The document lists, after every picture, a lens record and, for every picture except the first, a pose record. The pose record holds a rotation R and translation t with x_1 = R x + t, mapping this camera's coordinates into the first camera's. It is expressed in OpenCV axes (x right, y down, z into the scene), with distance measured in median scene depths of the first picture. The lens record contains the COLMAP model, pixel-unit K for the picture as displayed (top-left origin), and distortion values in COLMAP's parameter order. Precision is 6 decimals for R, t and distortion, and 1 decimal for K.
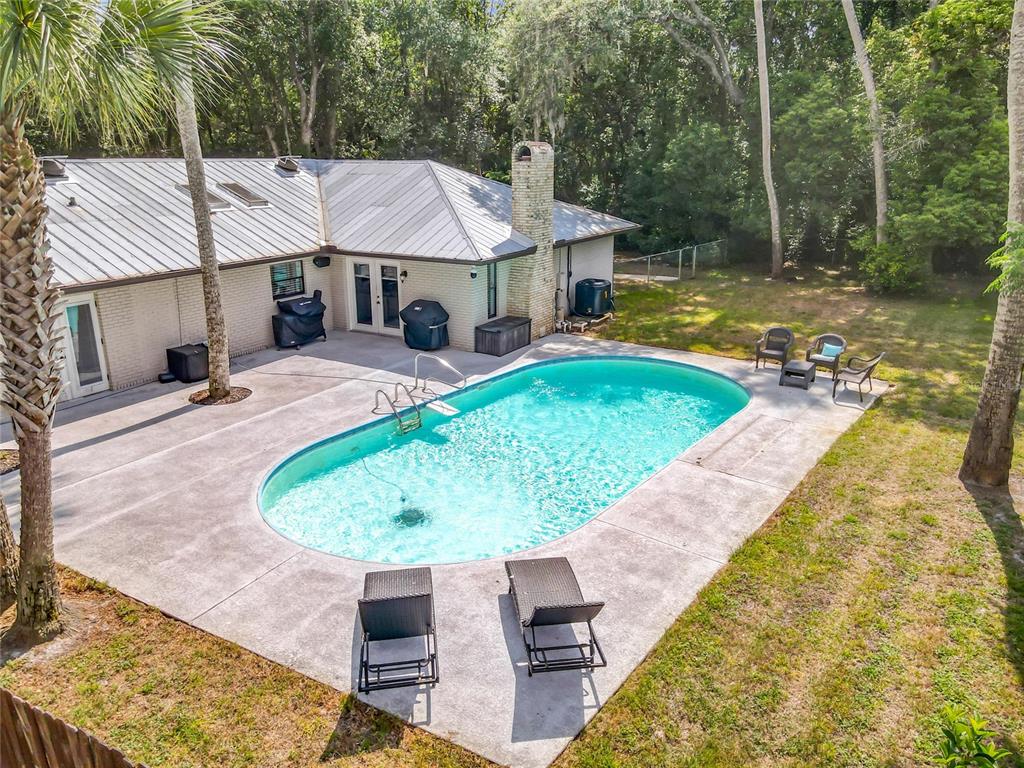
lens RADIAL K [[739.9, 0, 512.0], [0, 739.9, 384.0], [0, 0, 1]] dist [0.003202, -0.000761]
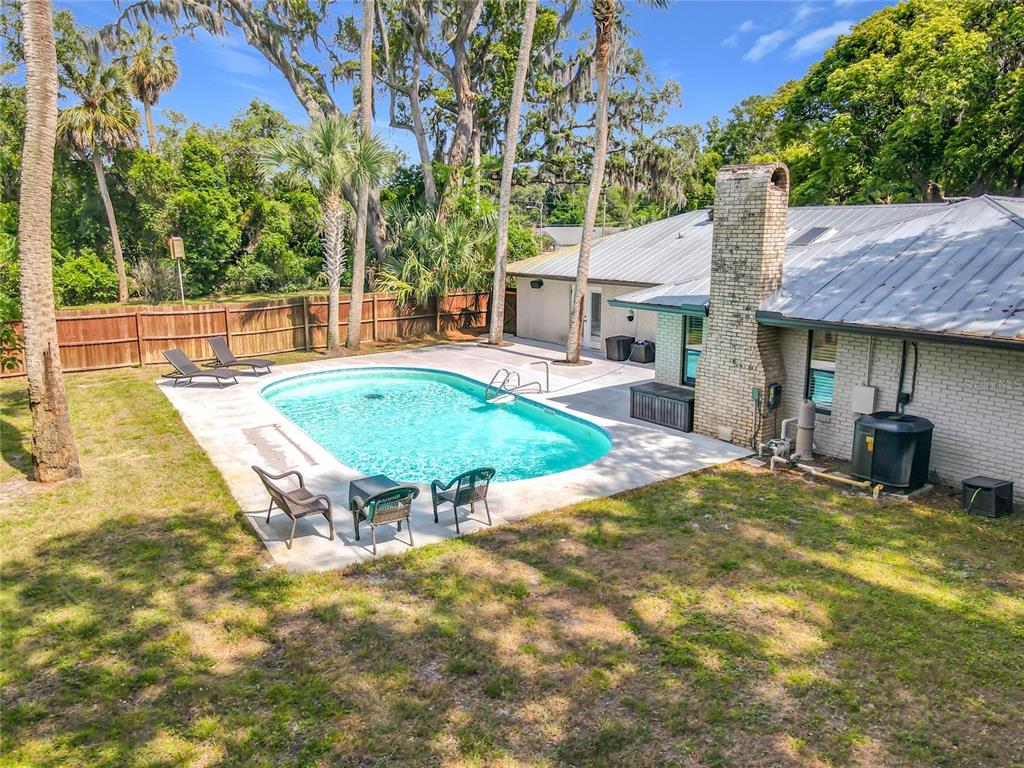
lens RADIAL K [[739.9, 0, 513.8], [0, 739.9, 399.8], [0, 0, 1]] dist [0.001515, 0.000459]
pose [[-0.366667, 0.208974, -0.906579, 0.791693], [-0.275980, 0.906155, 0.320497, -0.287145], [0.888476, 0.367713, -0.274585, 1.087485]]
